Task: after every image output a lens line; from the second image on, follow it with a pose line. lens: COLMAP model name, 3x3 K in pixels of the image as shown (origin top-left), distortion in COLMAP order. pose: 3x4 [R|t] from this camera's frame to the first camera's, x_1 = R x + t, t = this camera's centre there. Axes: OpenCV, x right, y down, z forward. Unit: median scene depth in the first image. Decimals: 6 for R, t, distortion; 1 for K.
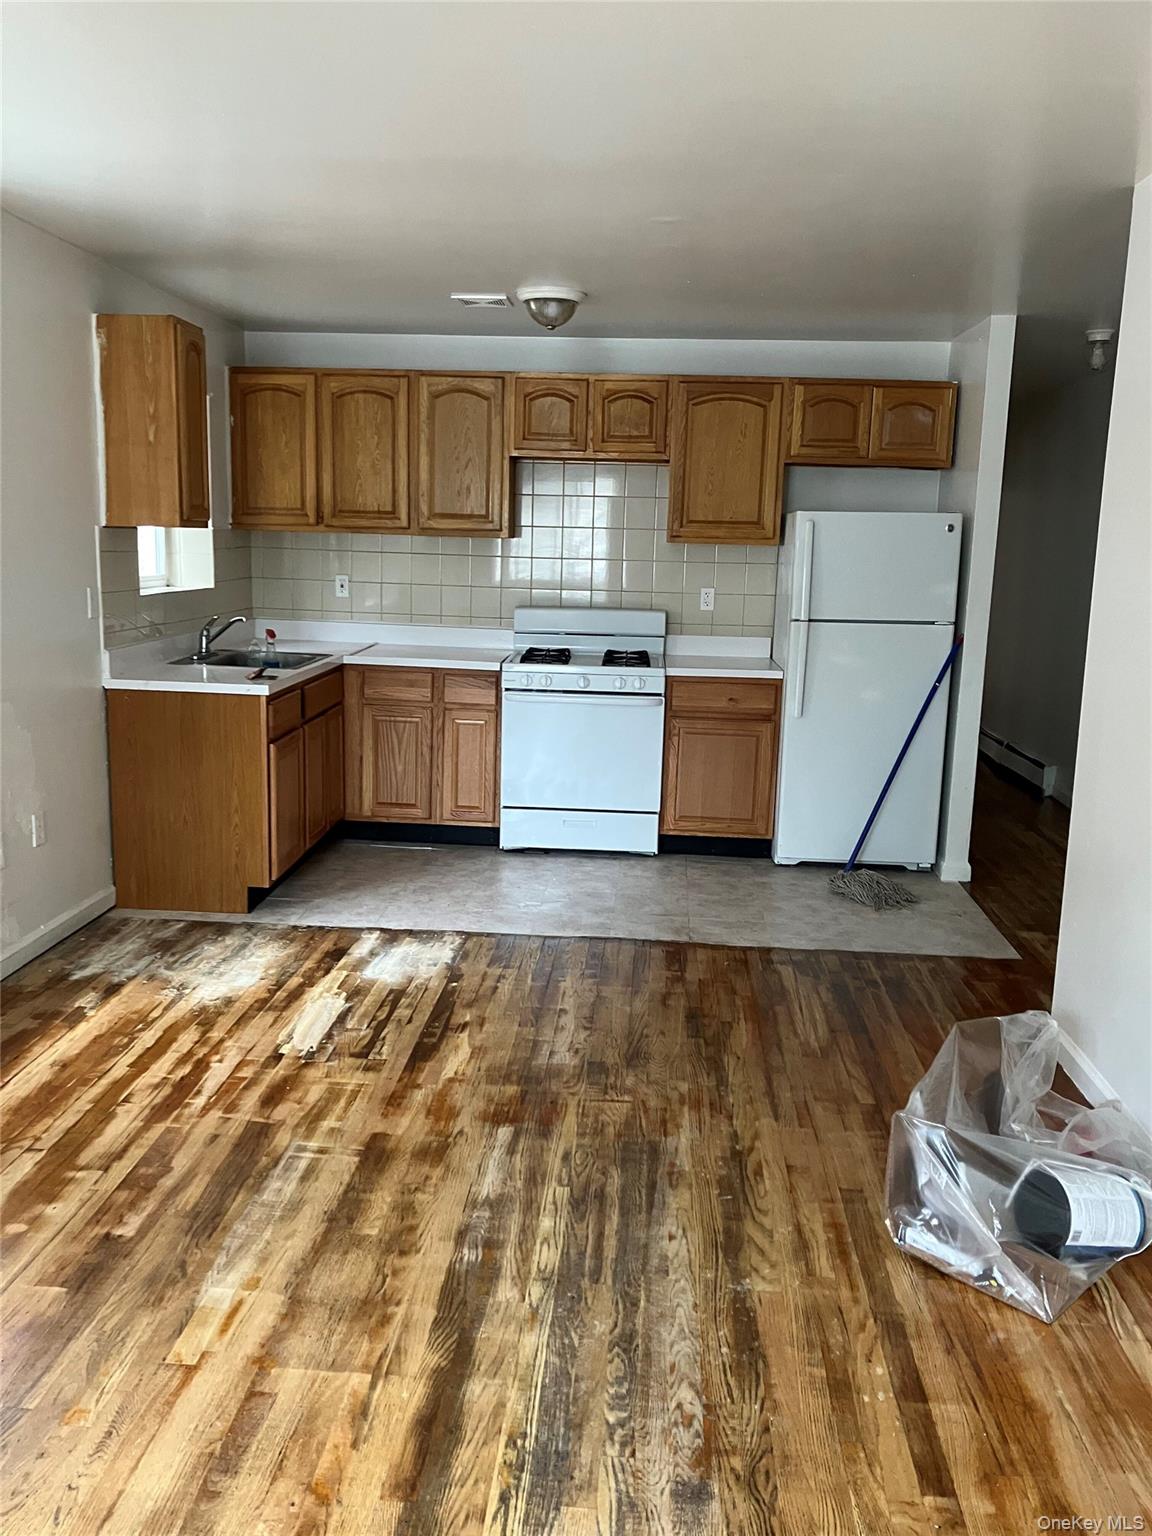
lens RADIAL K [[1240.9, 0, 576.0], [0, 1240.9, 768.0], [0, 0, 1]] dist [-0.001018, 0.000598]
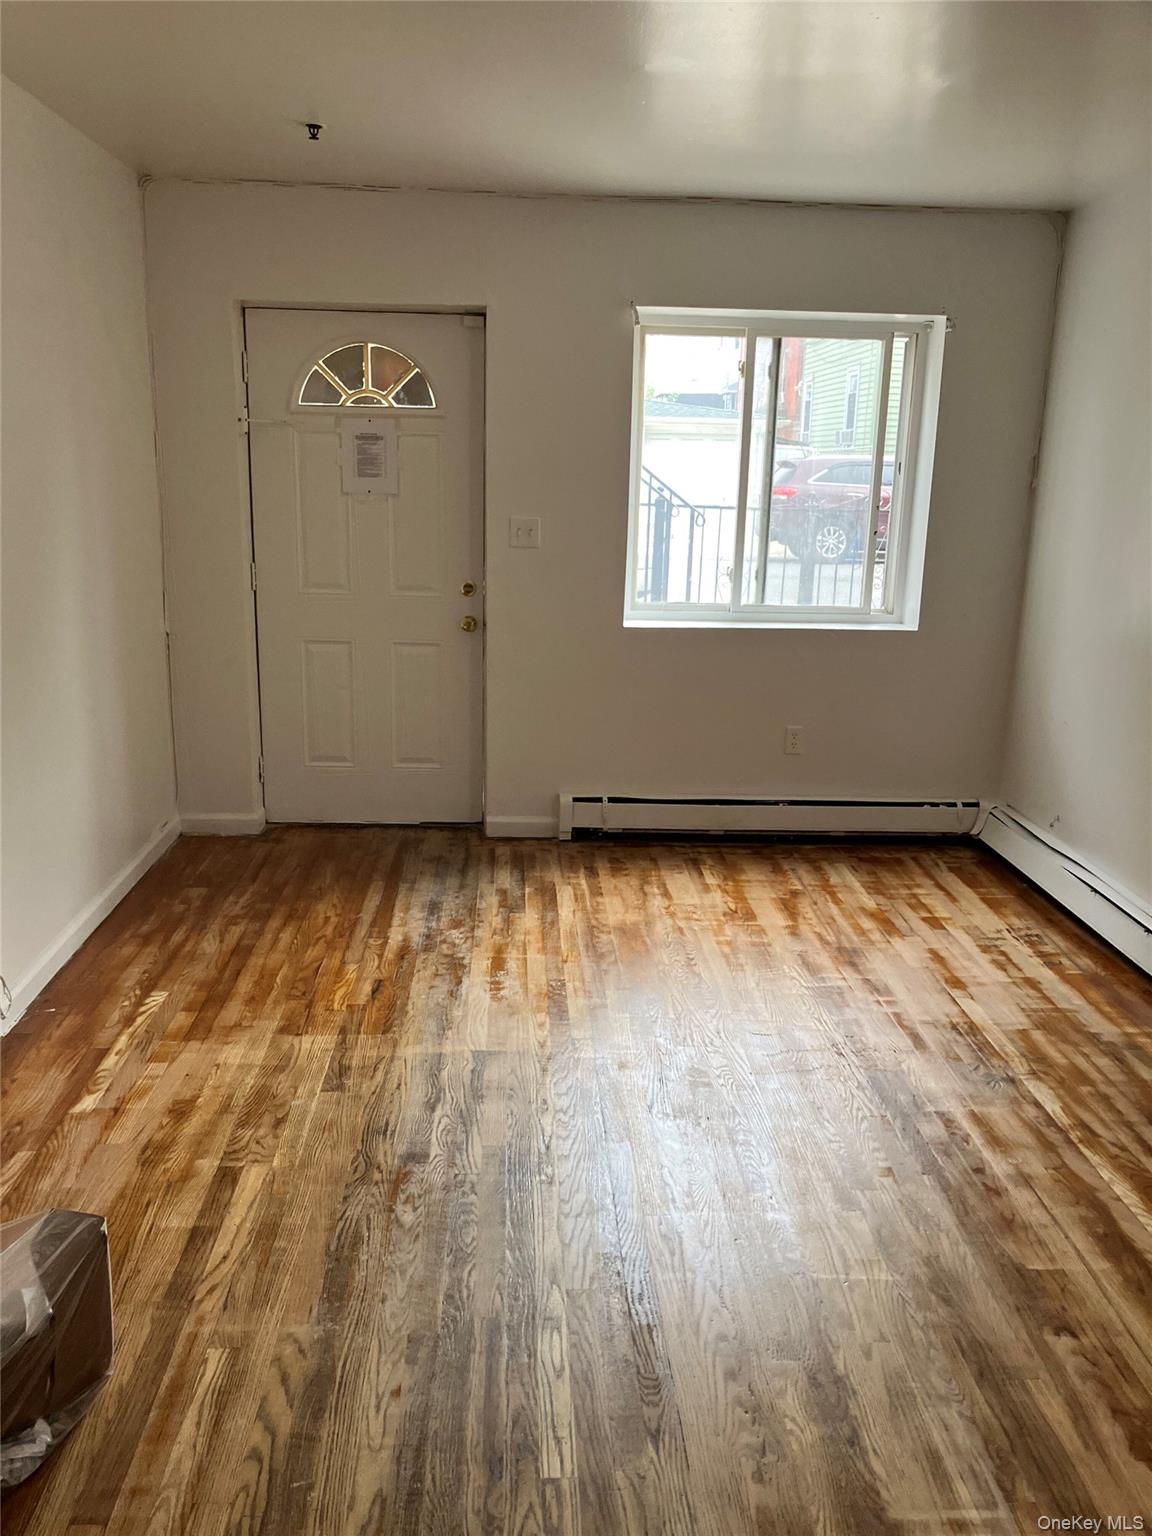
lens RADIAL K [[1240.9, 0, 576.0], [0, 1240.9, 768.0], [0, 0, 1]] dist [-0.001018, 0.000598]
pose [[-0.991899, -0.019473, -0.125524, 0.080021], [-0.069569, 0.910078, 0.408556, -0.330179], [0.106281, 0.413979, -0.904061, 1.739794]]
